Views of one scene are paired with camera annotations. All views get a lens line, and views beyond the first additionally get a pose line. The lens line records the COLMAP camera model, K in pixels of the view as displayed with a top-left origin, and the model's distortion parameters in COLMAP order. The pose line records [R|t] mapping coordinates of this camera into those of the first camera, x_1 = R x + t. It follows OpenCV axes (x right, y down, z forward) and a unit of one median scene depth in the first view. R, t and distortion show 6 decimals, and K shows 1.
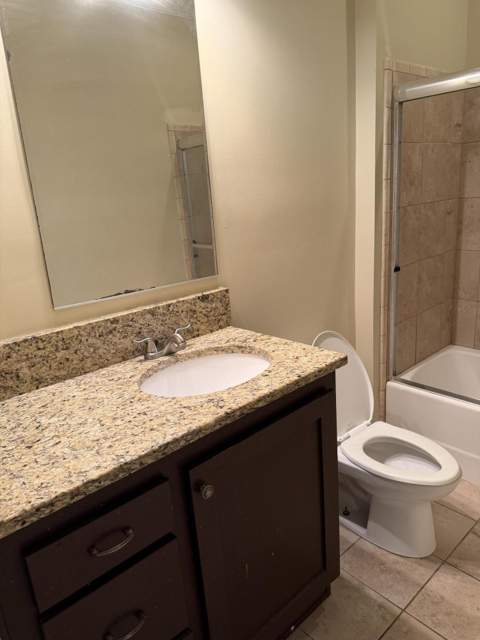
lens RADIAL K [[448.2, 0, 237.7], [0, 448.2, 318.4], [0, 0, 1]] dist [-0.000374, -0.008040]
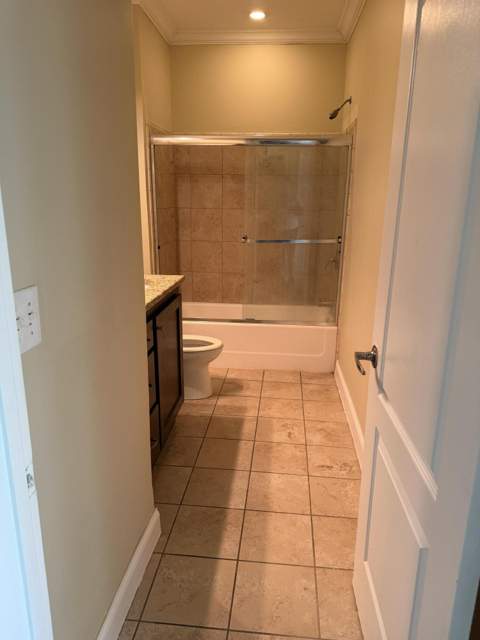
lens RADIAL K [[448.2, 0, 240.8], [0, 448.2, 320.7], [0, 0, 1]] dist [-0.000374, -0.008040]
pose [[0.728314, -0.098839, 0.678078, -0.545874], [0.122290, 0.992405, 0.013307, 0.164801], [-0.674243, 0.073231, 0.734870, -0.357533]]
